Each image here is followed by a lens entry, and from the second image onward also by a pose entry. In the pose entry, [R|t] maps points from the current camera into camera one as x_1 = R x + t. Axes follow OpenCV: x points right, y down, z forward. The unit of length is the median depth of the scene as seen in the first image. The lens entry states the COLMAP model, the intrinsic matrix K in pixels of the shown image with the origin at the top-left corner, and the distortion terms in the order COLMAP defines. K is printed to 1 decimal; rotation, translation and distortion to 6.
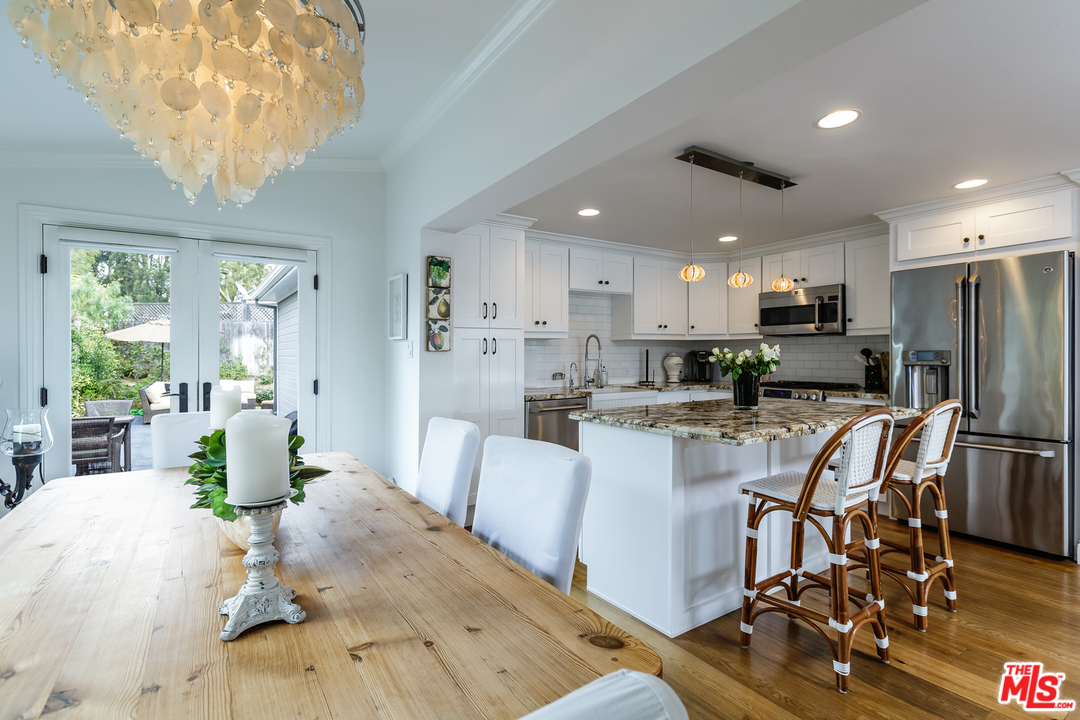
lens RADIAL K [[519.3, 0, 541.3], [0, 519.3, 355.0], [0, 0, 1]] dist [-0.012678, 0.000808]
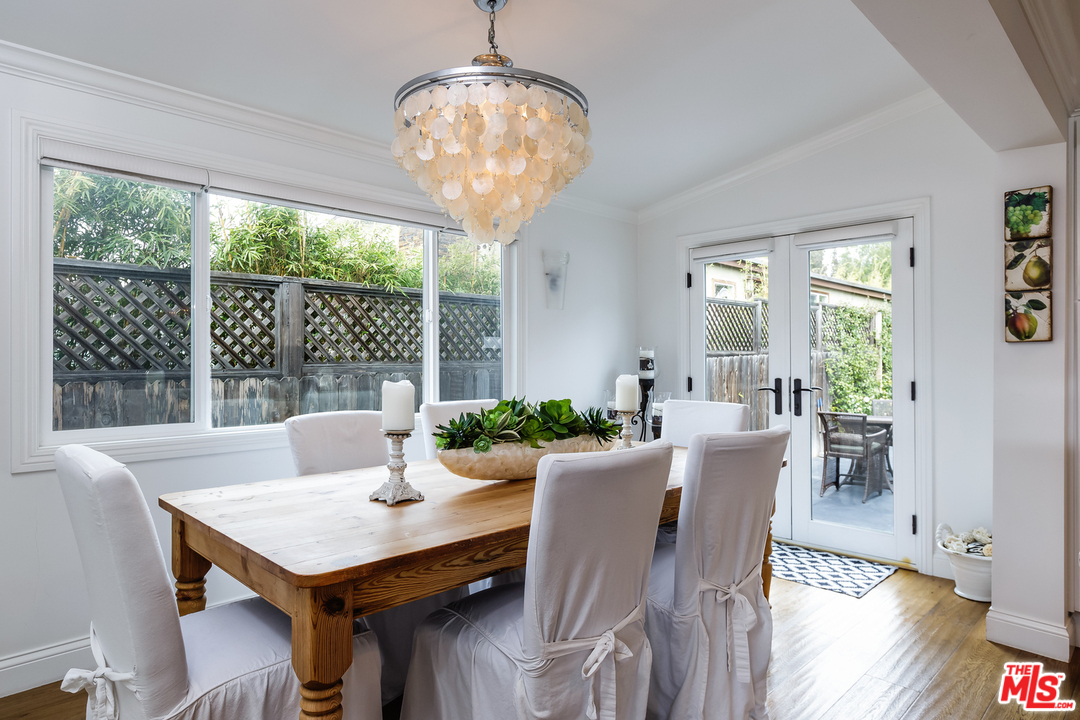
lens RADIAL K [[636.3, 0, 540.0], [0, 636.3, 355.0], [0, 0, 1]] dist [0.000844, -0.003959]
pose [[0.197604, -0.001174, -0.980281, 0.429551], [0.001843, 0.999998, -0.000826, 0.008089], [0.980280, -0.001644, 0.197606, 0.277390]]
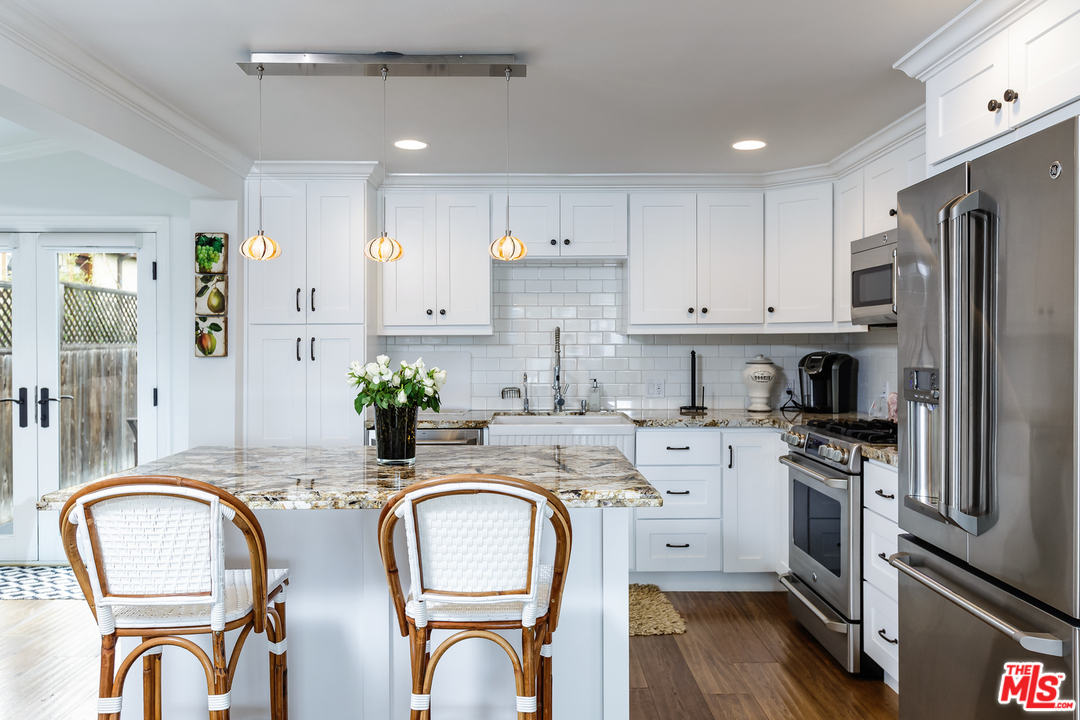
lens RADIAL K [[823.4, 0, 538.3], [0, 823.4, 351.2], [0, 0, 1]] dist [0.006975, -0.000474]
pose [[0.842084, 0.008054, -0.539287, 0.863051], [-0.003668, 0.999951, 0.009207, -0.028075], [0.539334, -0.005775, 0.842072, 0.233731]]
